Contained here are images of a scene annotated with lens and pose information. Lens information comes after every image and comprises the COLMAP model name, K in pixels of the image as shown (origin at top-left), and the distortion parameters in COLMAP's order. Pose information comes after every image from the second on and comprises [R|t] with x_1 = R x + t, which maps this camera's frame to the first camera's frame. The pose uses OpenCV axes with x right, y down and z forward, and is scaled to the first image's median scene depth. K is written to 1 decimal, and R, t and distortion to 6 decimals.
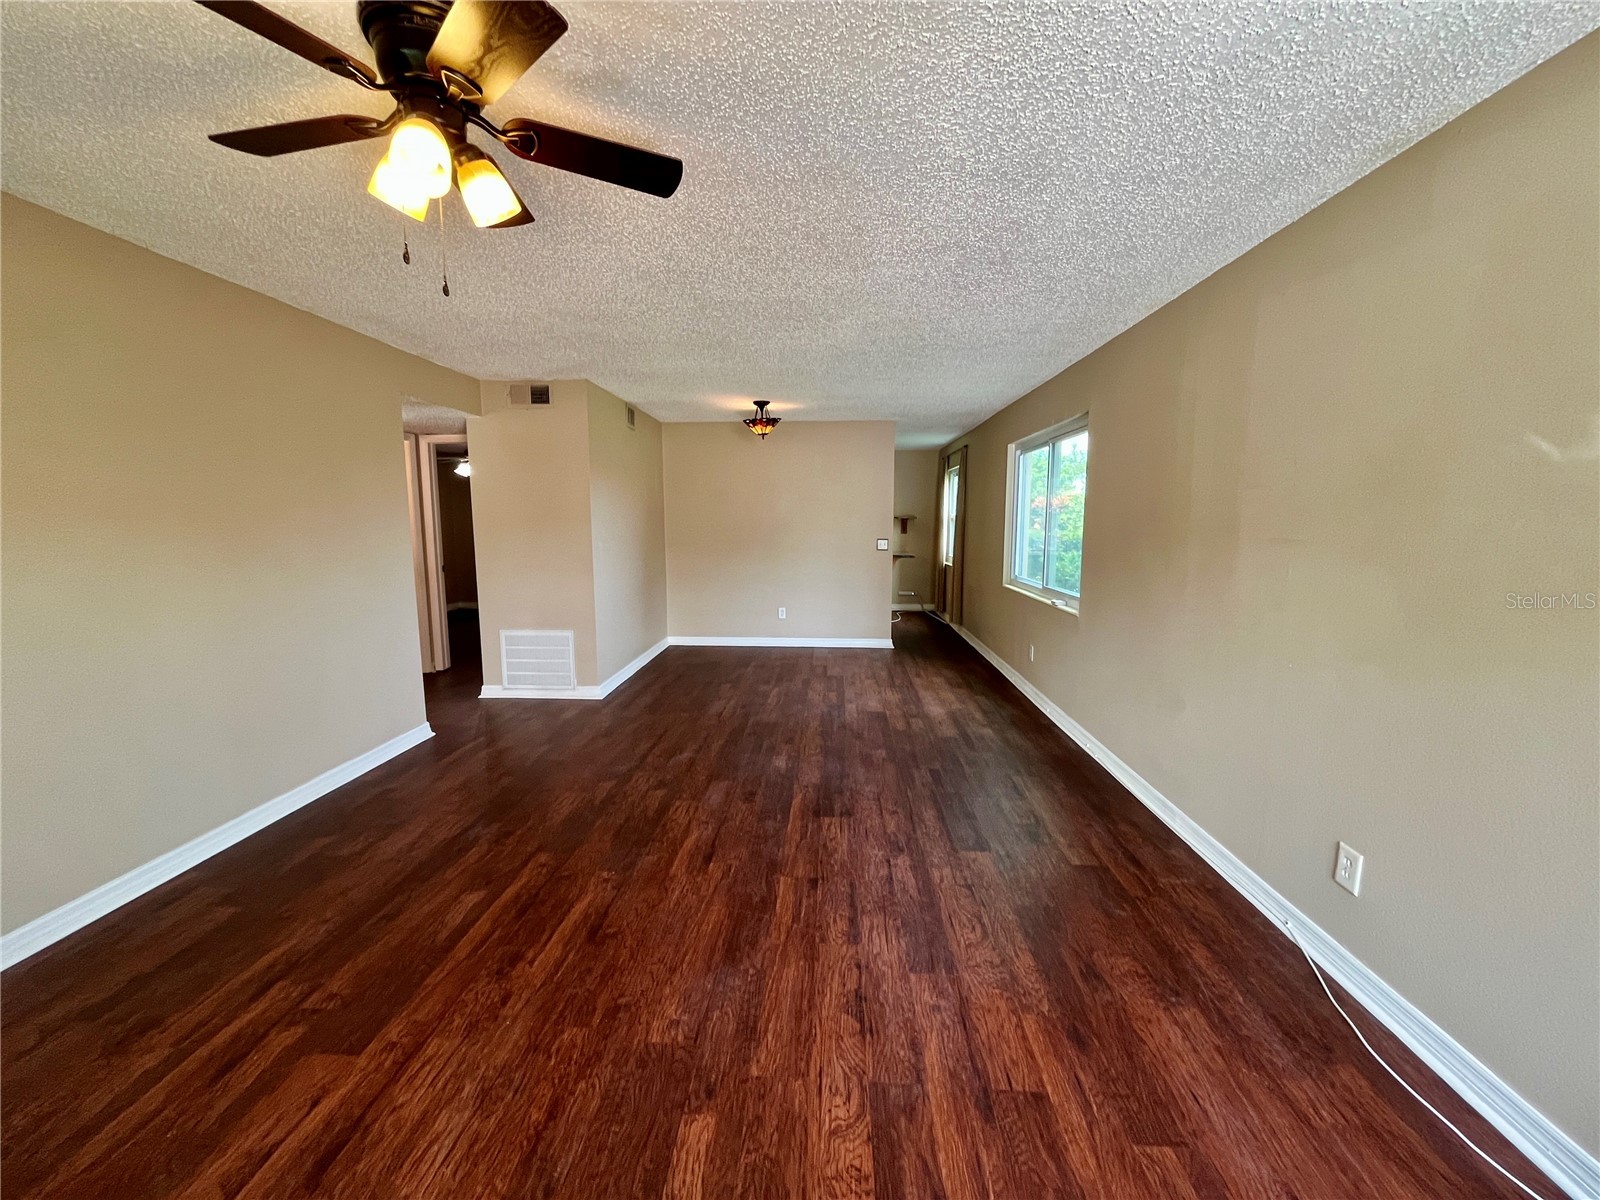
lens RADIAL K [[647.6, 0, 796.8], [0, 647.6, 597.8], [0, 0, 1]] dist [-0.002584, 0.000057]
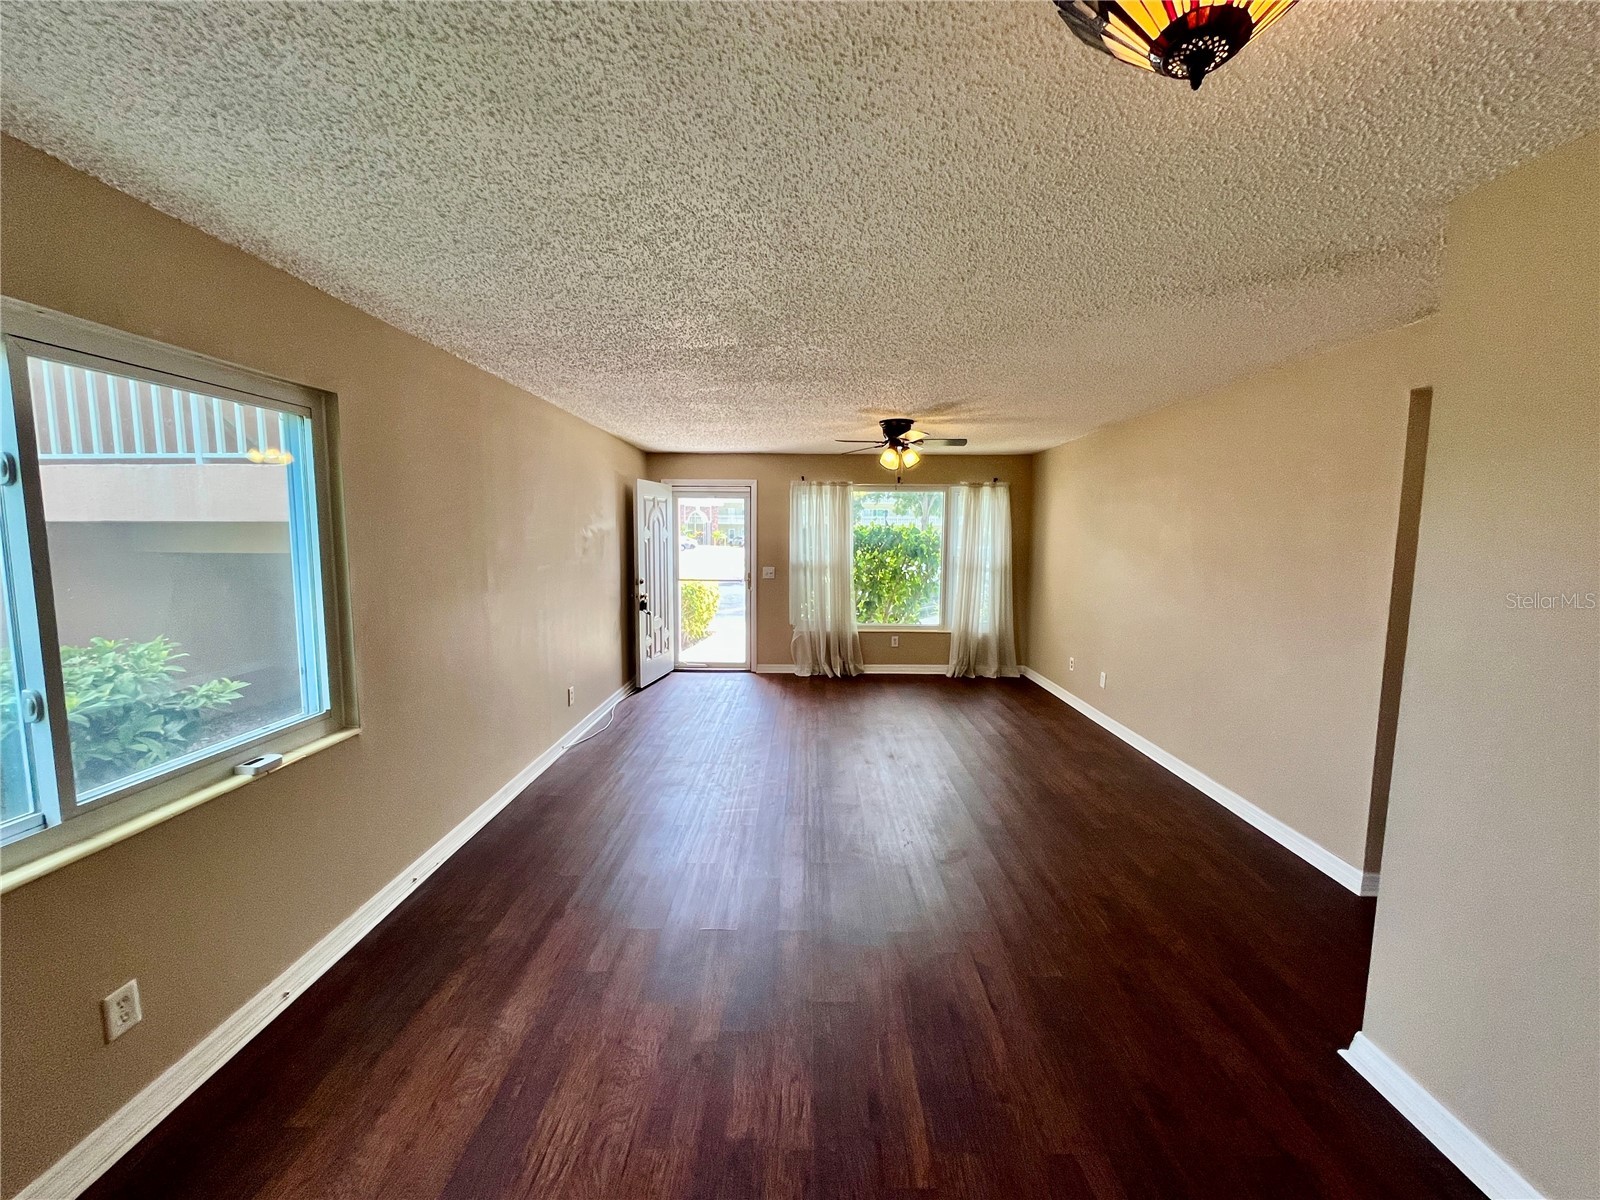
lens RADIAL K [[647.6, 0, 796.8], [0, 647.6, 597.8], [0, 0, 1]] dist [-0.002584, 0.000057]
pose [[-0.999184, -0.002326, -0.040319, 0.087905], [-0.011258, 0.974810, 0.222752, -0.416851], [0.038785, 0.223024, -0.974041, 2.811224]]
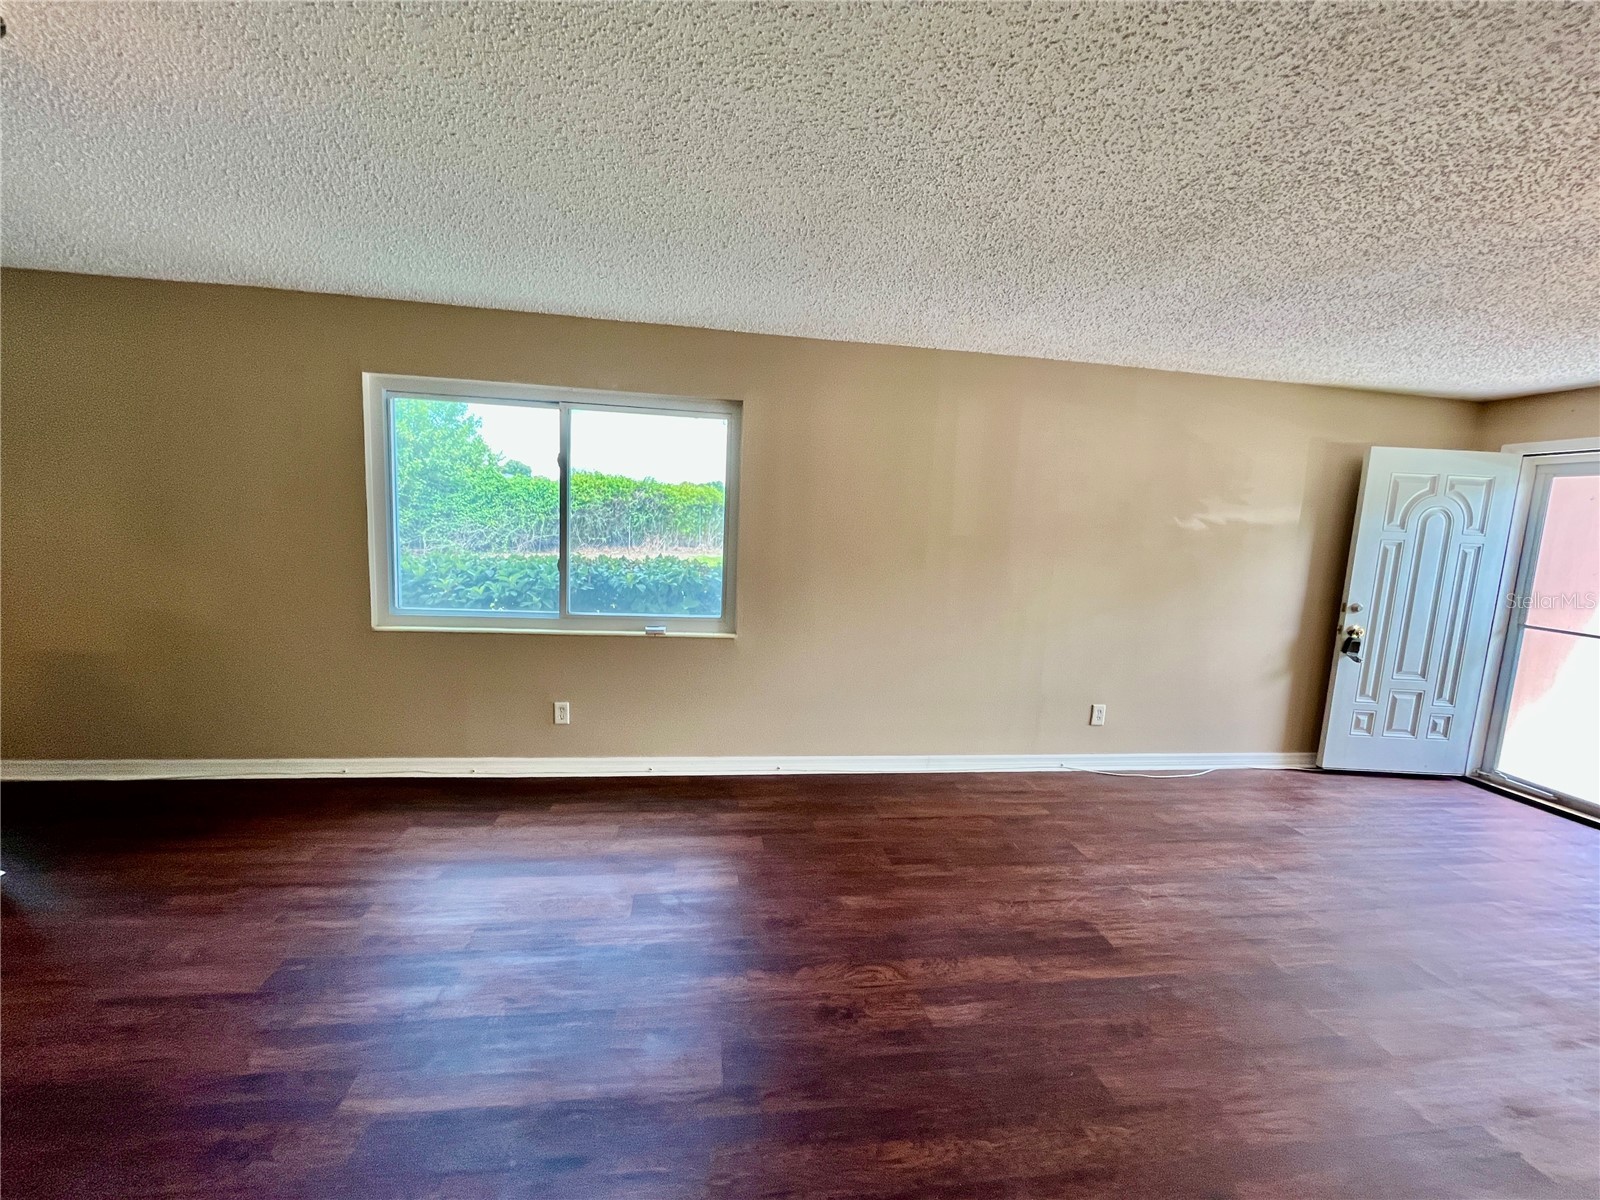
lens RADIAL K [[647.6, 0, 796.8], [0, 647.6, 597.8], [0, 0, 1]] dist [-0.002584, 0.000057]
pose [[-0.203923, -0.127408, 0.970661, -0.742165], [0.070061, 0.987054, 0.144278, -0.256291], [-0.976477, 0.097427, -0.192356, 1.928135]]
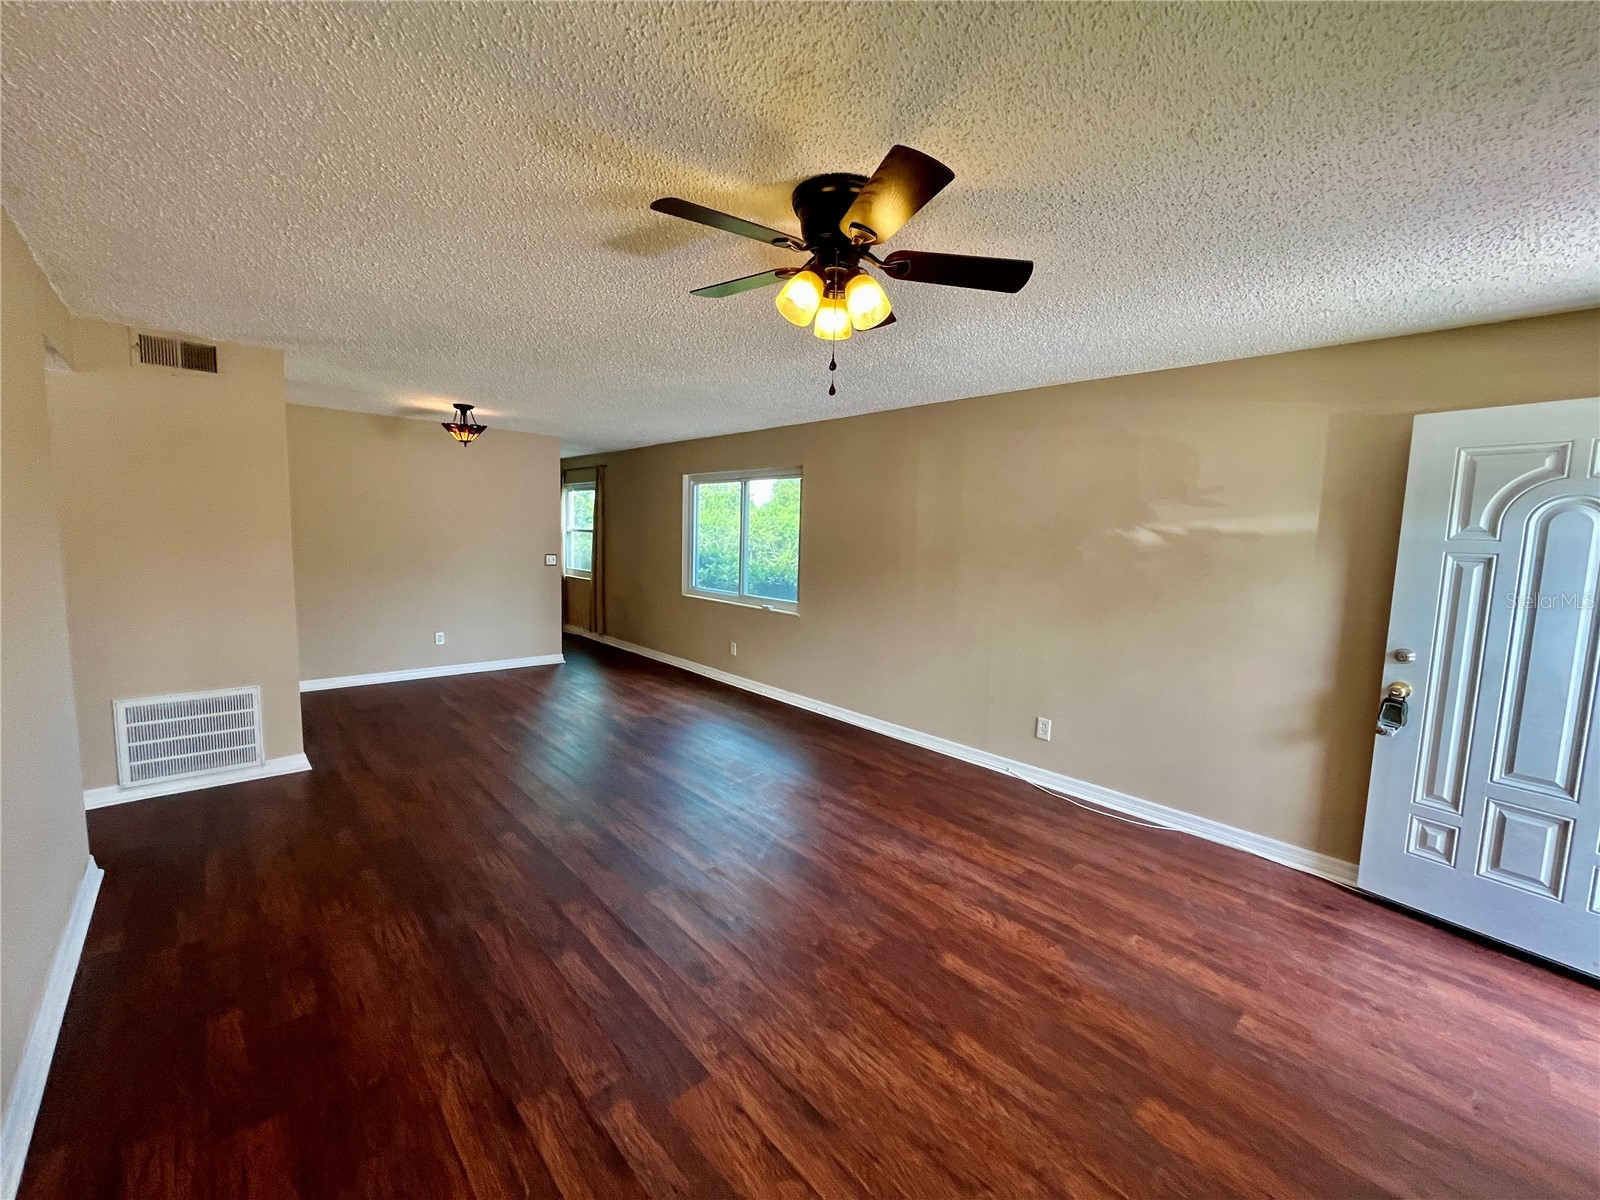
lens RADIAL K [[647.6, 0, 796.8], [0, 647.6, 597.8], [0, 0, 1]] dist [-0.002584, 0.000057]
pose [[0.699092, -0.051132, 0.713202, -0.942911], [0.055435, 0.998314, 0.017233, -0.058225], [-0.712880, 0.027489, 0.700747, 0.101144]]
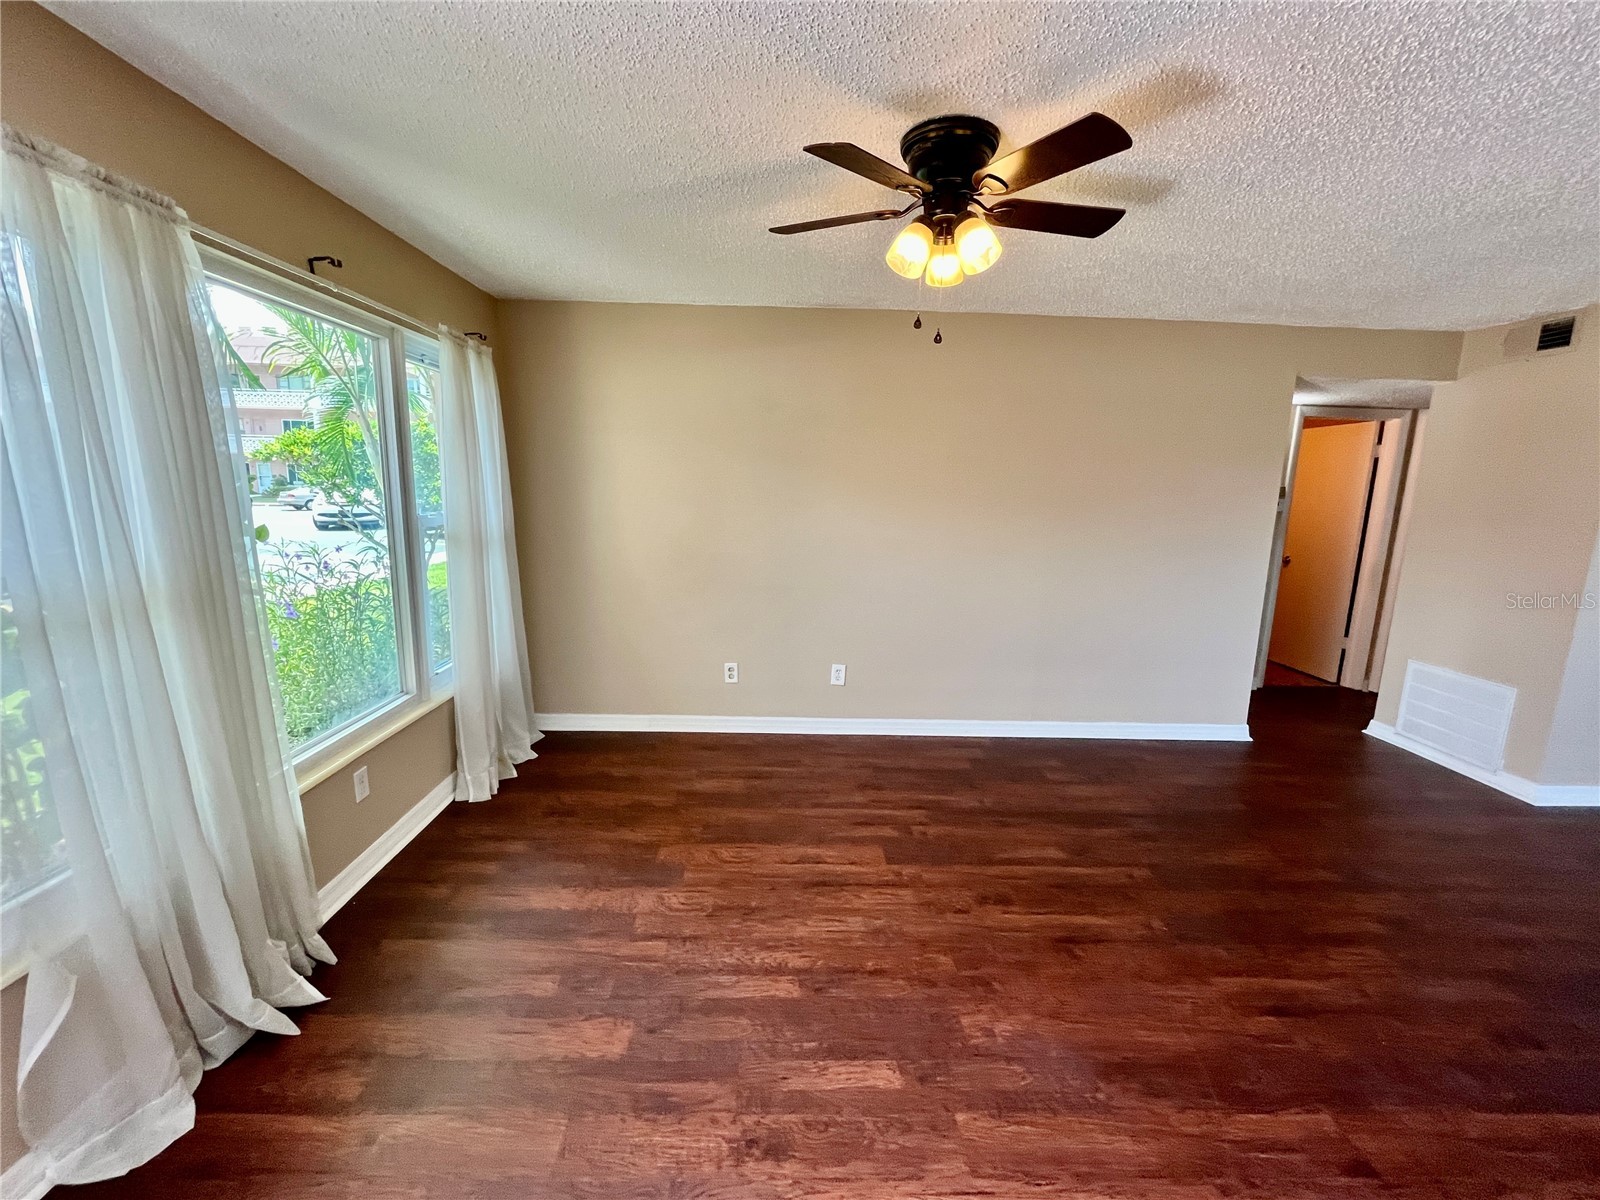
lens RADIAL K [[647.6, 0, 796.8], [0, 647.6, 597.8], [0, 0, 1]] dist [-0.002584, 0.000057]
pose [[0.077492, 0.175839, -0.981364, 0.499295], [-0.147741, 0.975482, 0.163119, -0.085264], [0.985986, 0.132348, 0.101571, 0.404599]]
